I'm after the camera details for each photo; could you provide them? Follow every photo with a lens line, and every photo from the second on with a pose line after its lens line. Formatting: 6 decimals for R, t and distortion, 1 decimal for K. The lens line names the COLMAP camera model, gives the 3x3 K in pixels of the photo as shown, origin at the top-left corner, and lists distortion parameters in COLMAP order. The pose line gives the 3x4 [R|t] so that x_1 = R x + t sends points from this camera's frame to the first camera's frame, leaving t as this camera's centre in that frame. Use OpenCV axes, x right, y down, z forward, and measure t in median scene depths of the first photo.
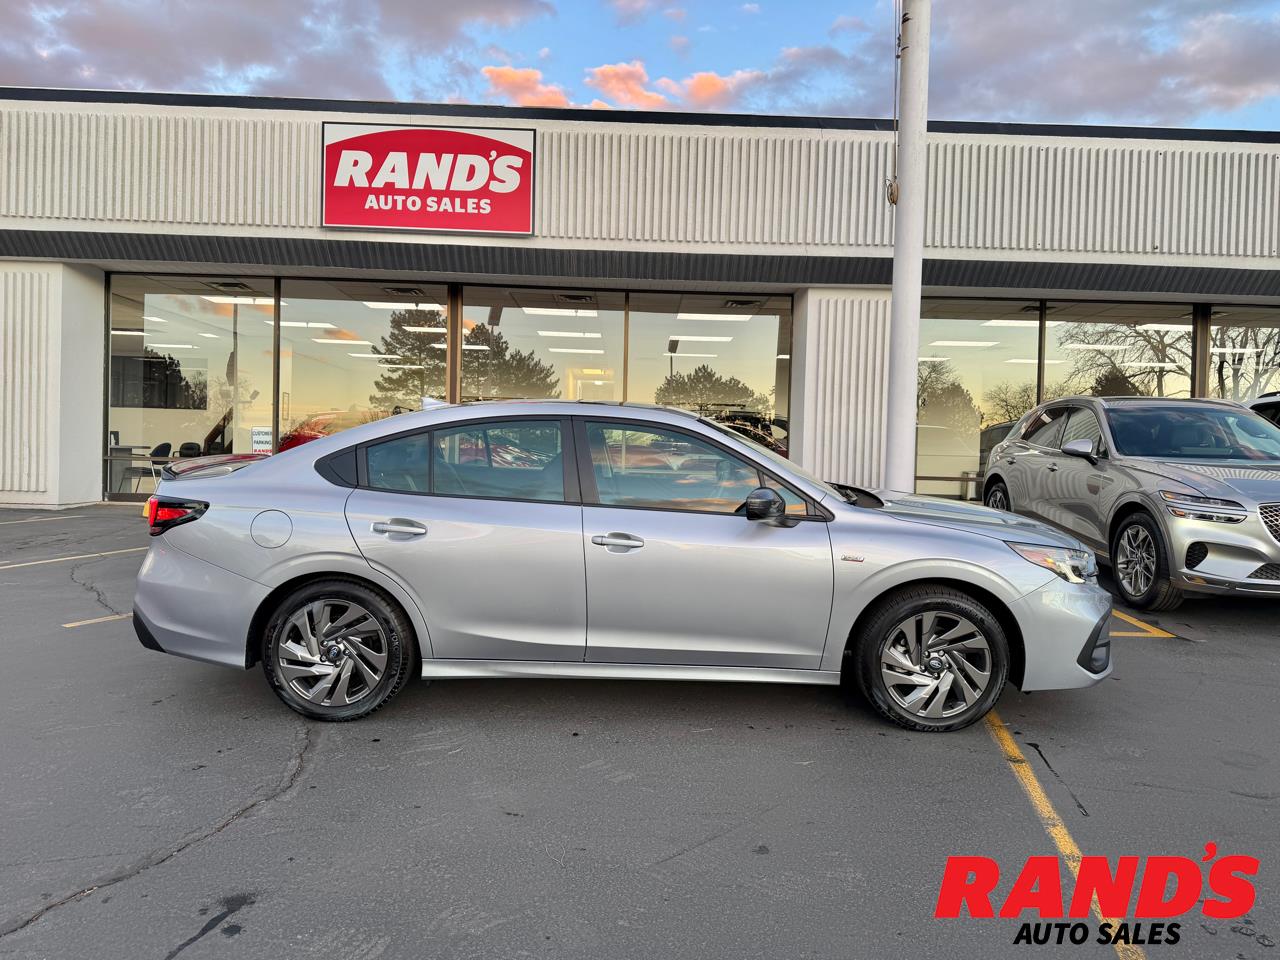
lens RADIAL K [[1502.5, 0, 630.7], [0, 1502.5, 530.5], [0, 0, 1]] dist [0.020690, -0.064864]
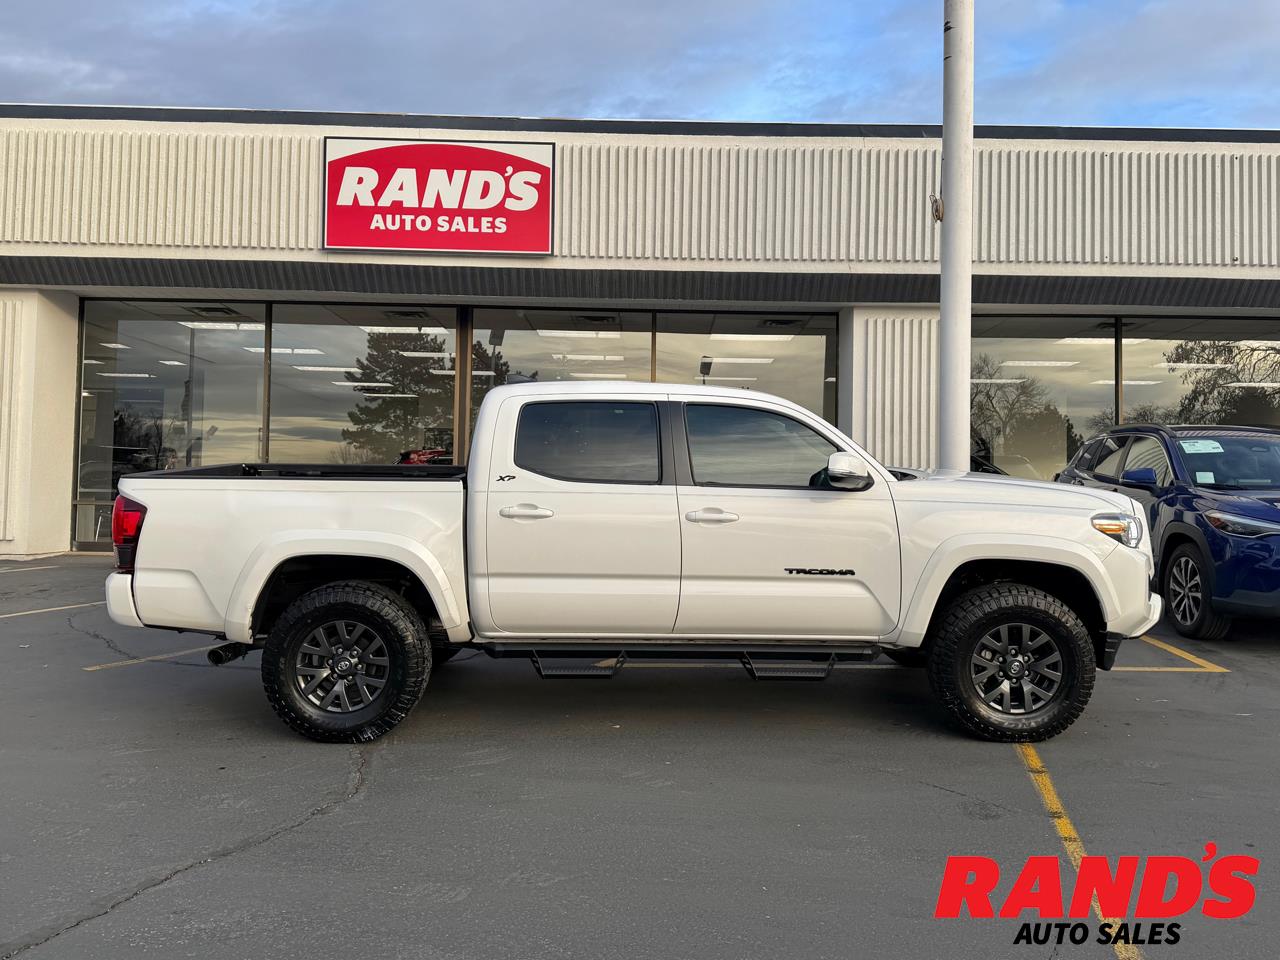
lens RADIAL K [[1927.2, 0, 572.1], [0, 1927.2, 480.3], [0, 0, 1]] dist [0.128524, -0.109553]
pose [[0.999044, -0.011040, -0.042302, -0.004089], [0.008450, 0.998106, -0.060928, 0.014101], [0.042895, 0.060513, 0.997245, -0.174978]]
